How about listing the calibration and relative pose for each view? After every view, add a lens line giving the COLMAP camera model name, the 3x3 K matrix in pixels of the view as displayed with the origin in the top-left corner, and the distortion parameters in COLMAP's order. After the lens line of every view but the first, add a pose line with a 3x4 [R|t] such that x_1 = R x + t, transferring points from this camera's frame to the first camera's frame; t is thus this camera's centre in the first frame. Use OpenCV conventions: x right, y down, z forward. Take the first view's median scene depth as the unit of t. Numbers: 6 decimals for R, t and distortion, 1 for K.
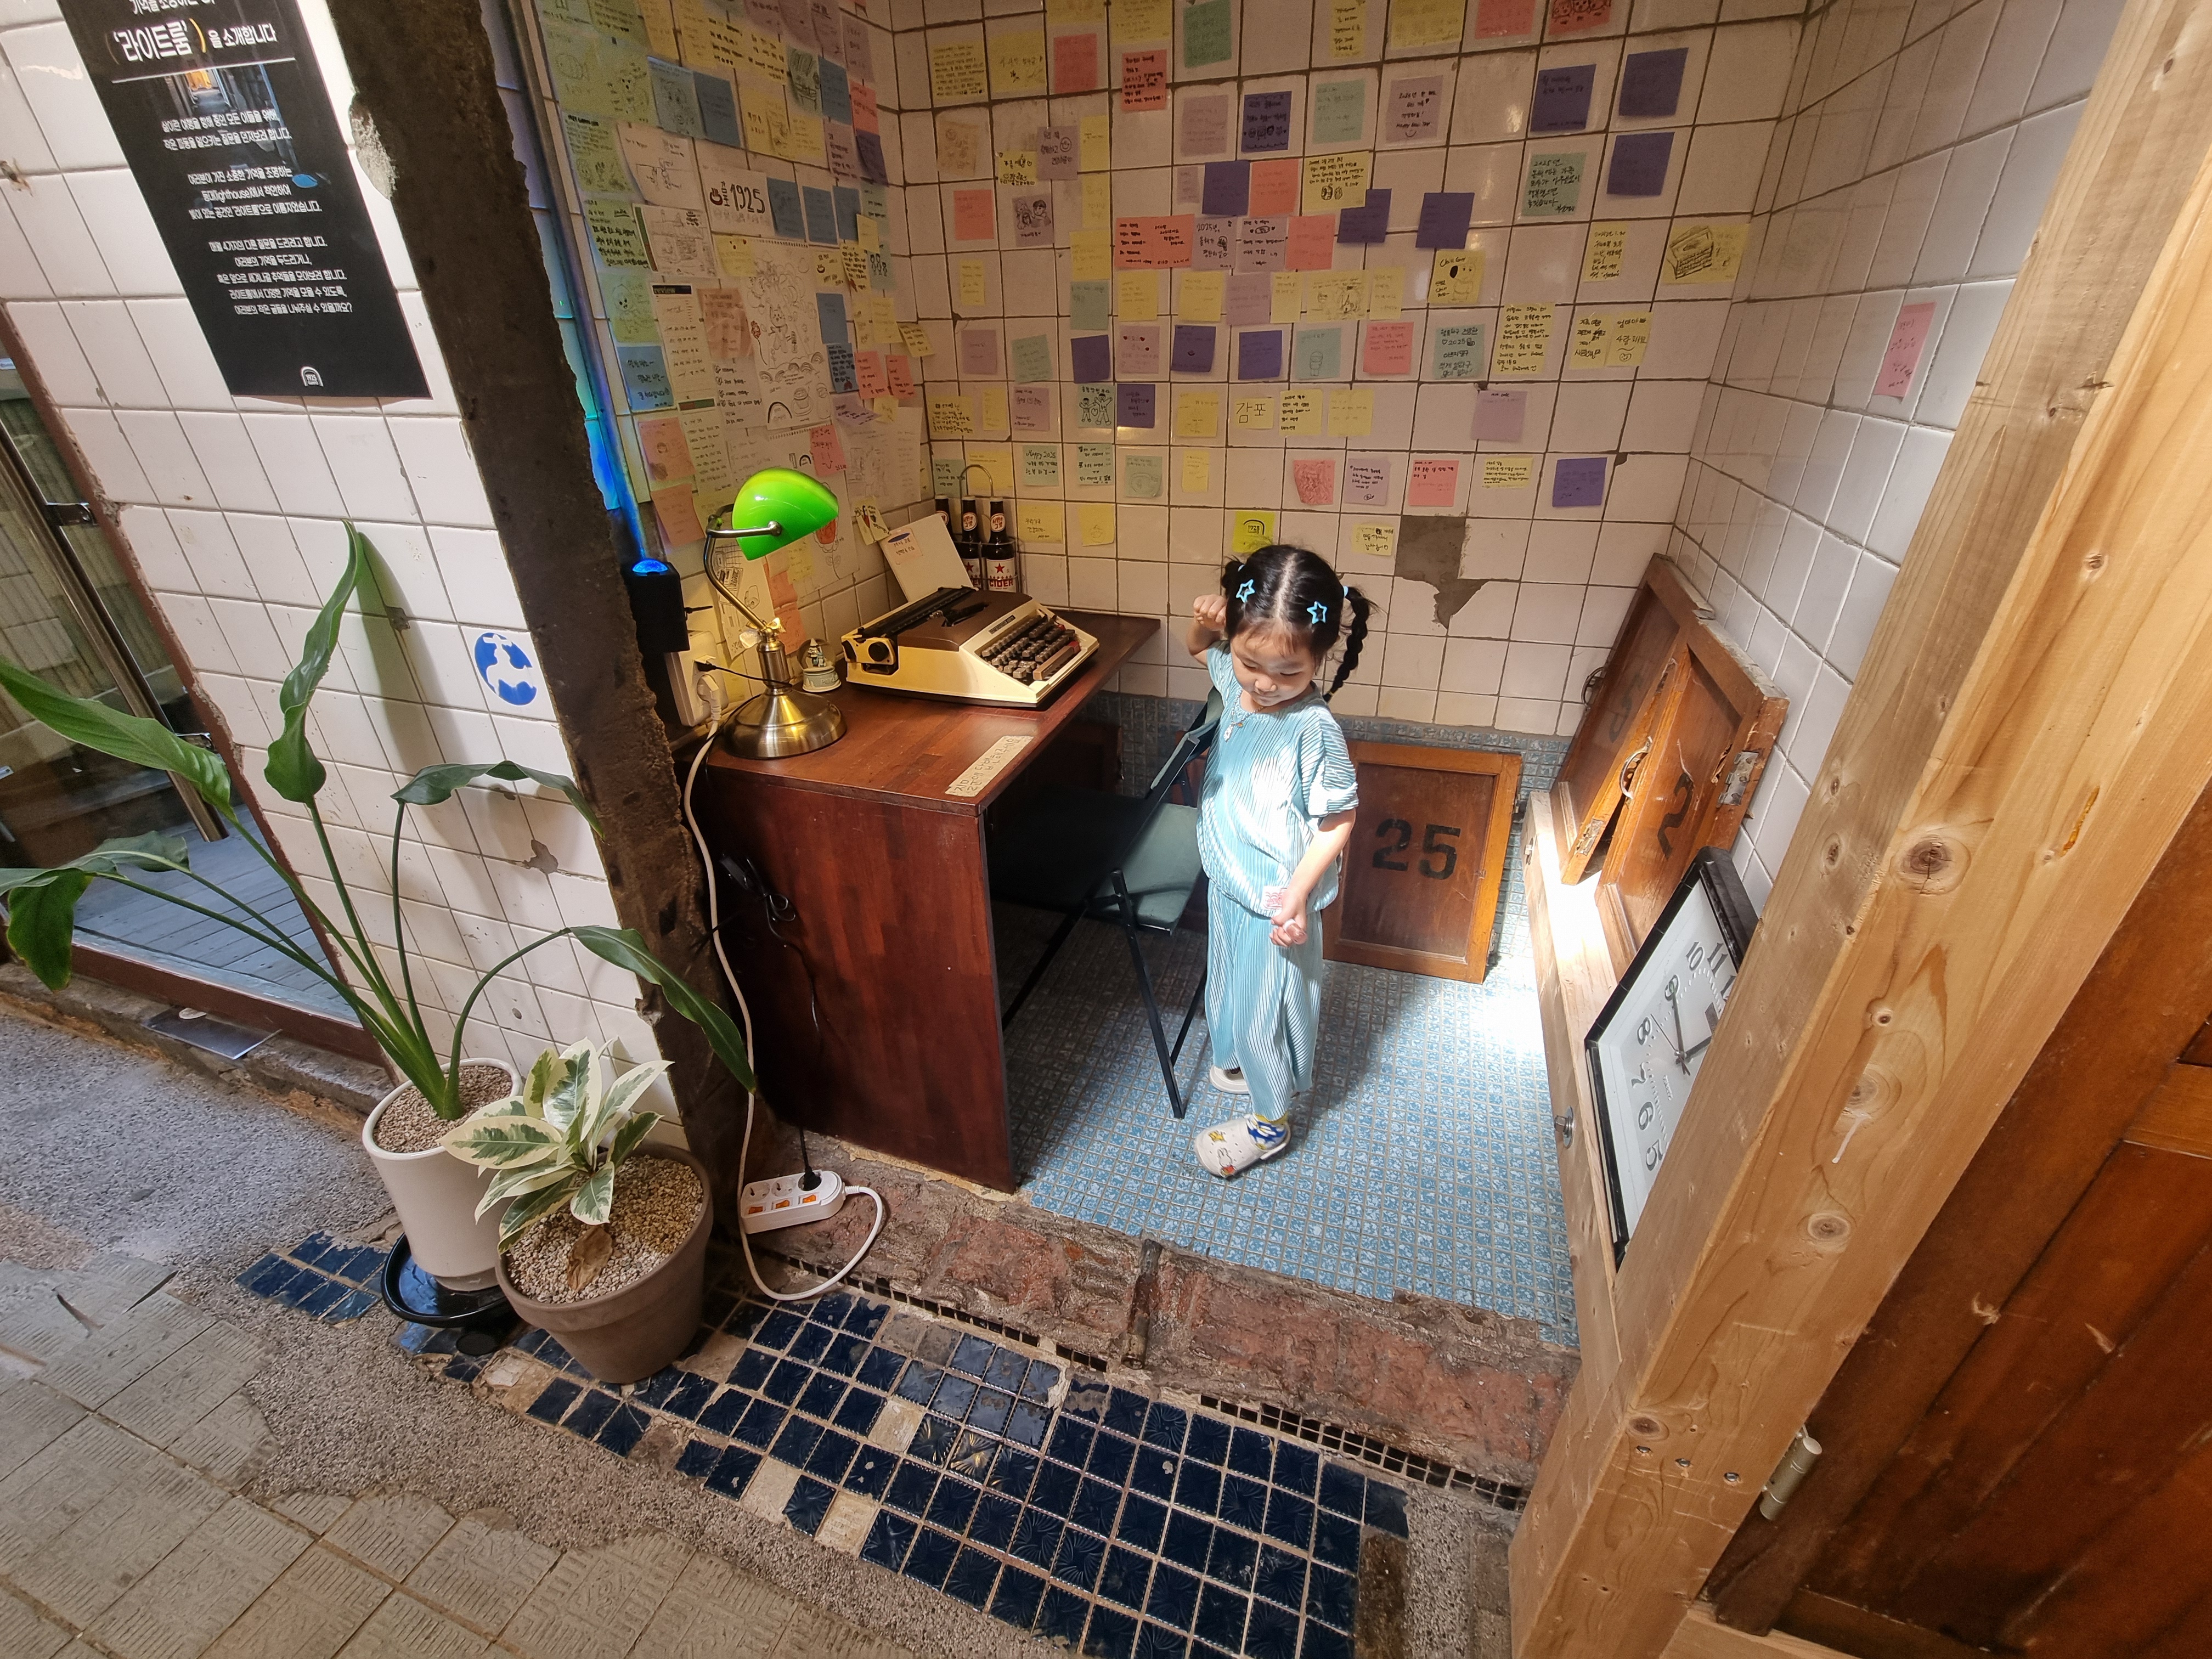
lens RADIAL K [[889.9, 0, 1118.5], [0, 889.9, 814.8], [0, 0, 1]] dist [0.004805, 0.000074]
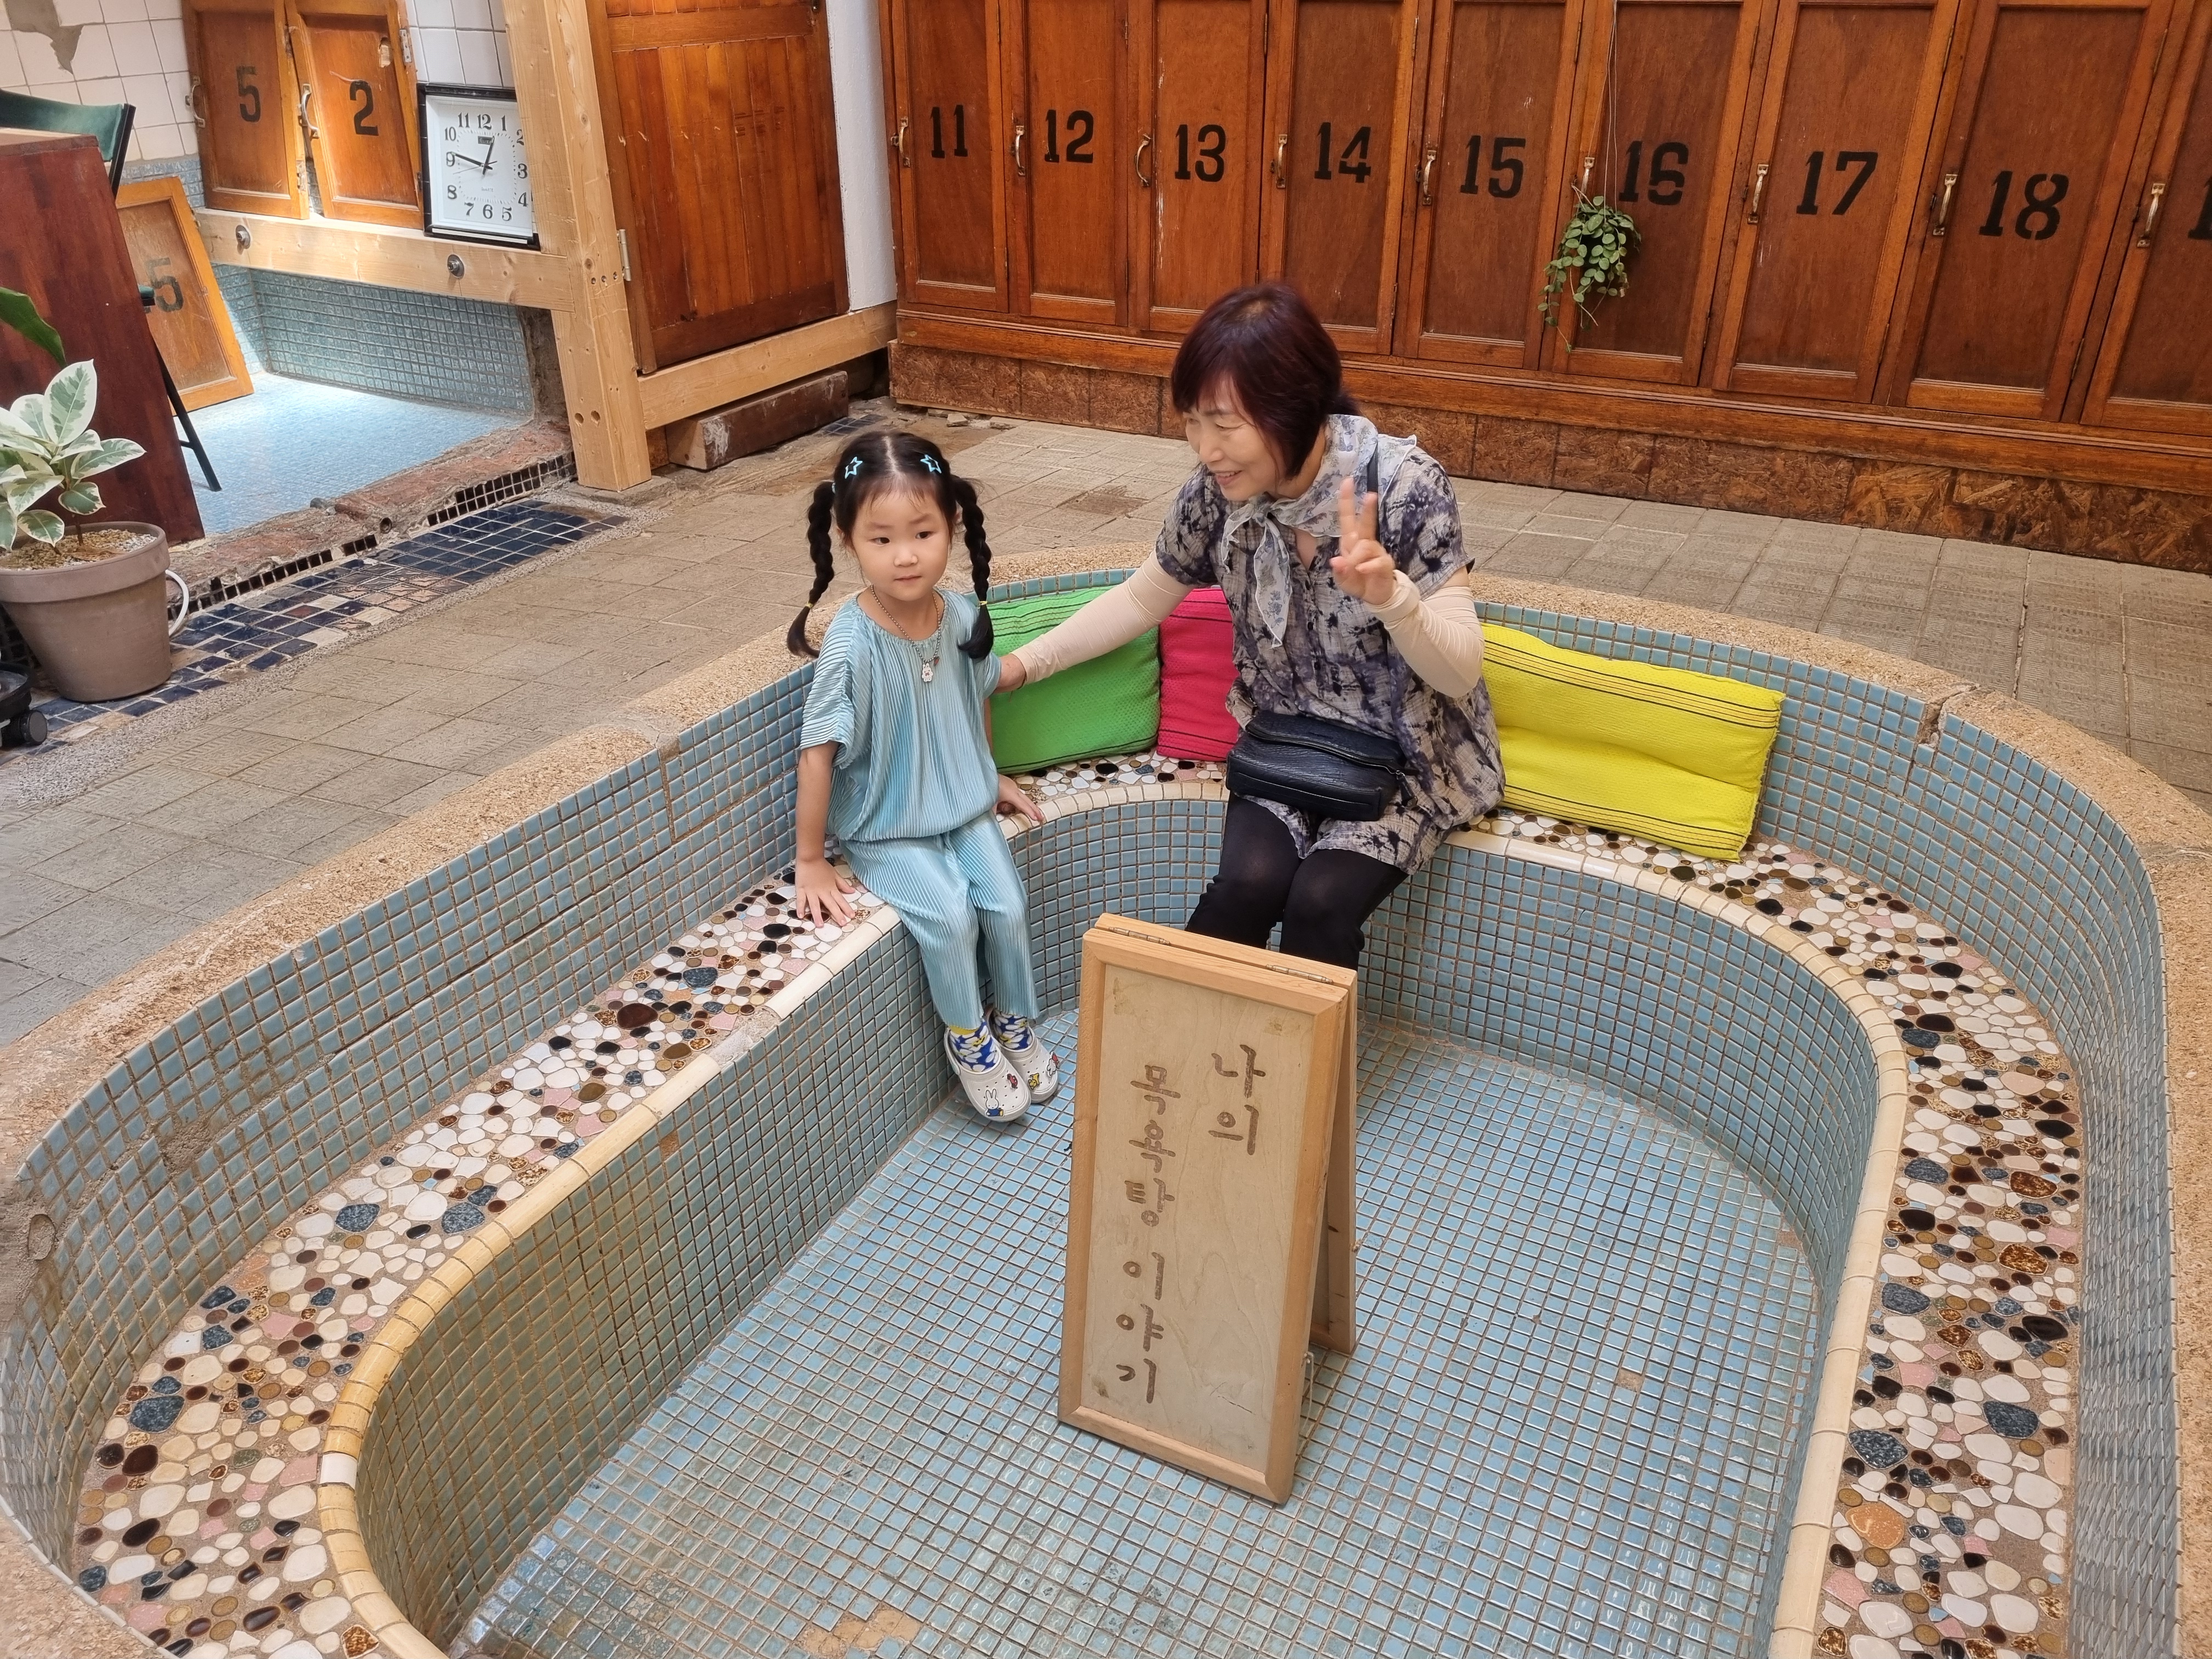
lens RADIAL K [[1631.4, 0, 1103.6], [0, 1631.4, 836.5], [0, 0, 1]] dist [0.060685, -0.049487]
pose [[0.125437, -0.452363, 0.882968, -2.401847], [0.463864, 0.813467, 0.350859, 0.613748], [-0.876981, 0.365566, 0.311874, -0.672456]]
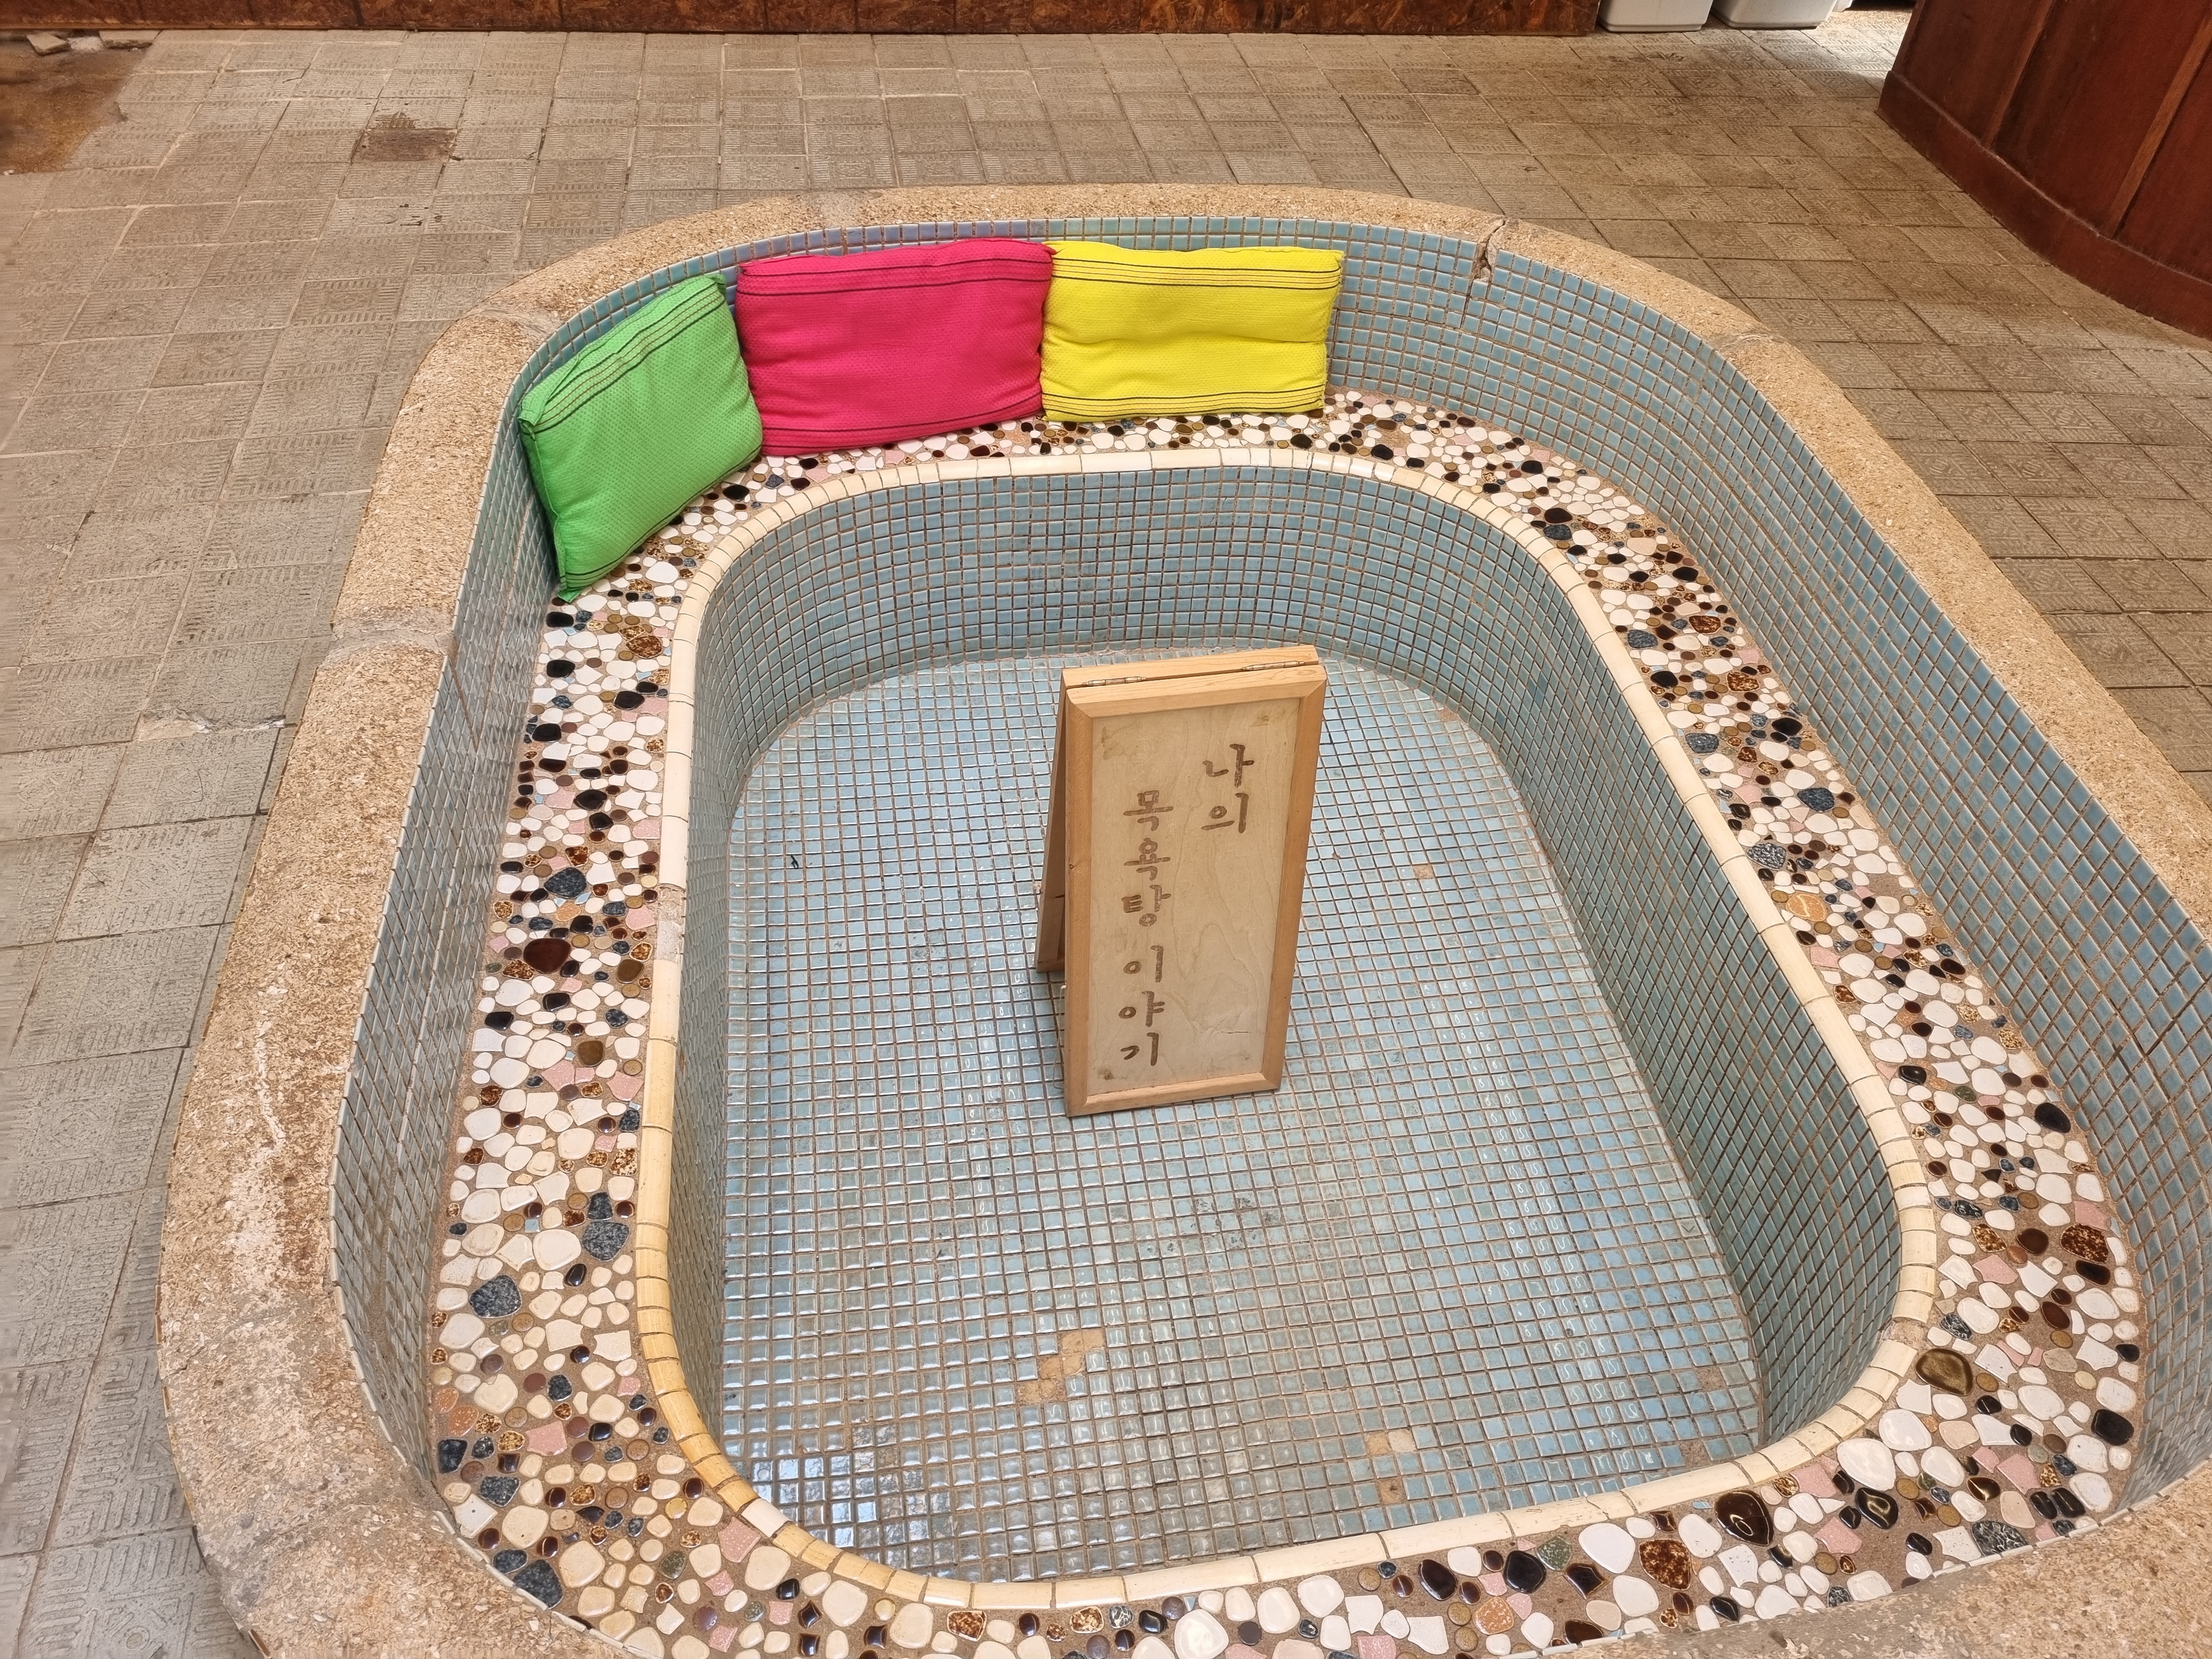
lens RADIAL K [[1631.4, 0, 1114.6], [0, 1631.4, 830.6], [0, 0, 1]] dist [0.060685, -0.049487]
pose [[-0.493558, -0.610917, 0.619016, -2.174861], [0.370926, 0.495908, 0.785168, 0.161250], [-0.786648, 0.617135, -0.018154, -0.155463]]
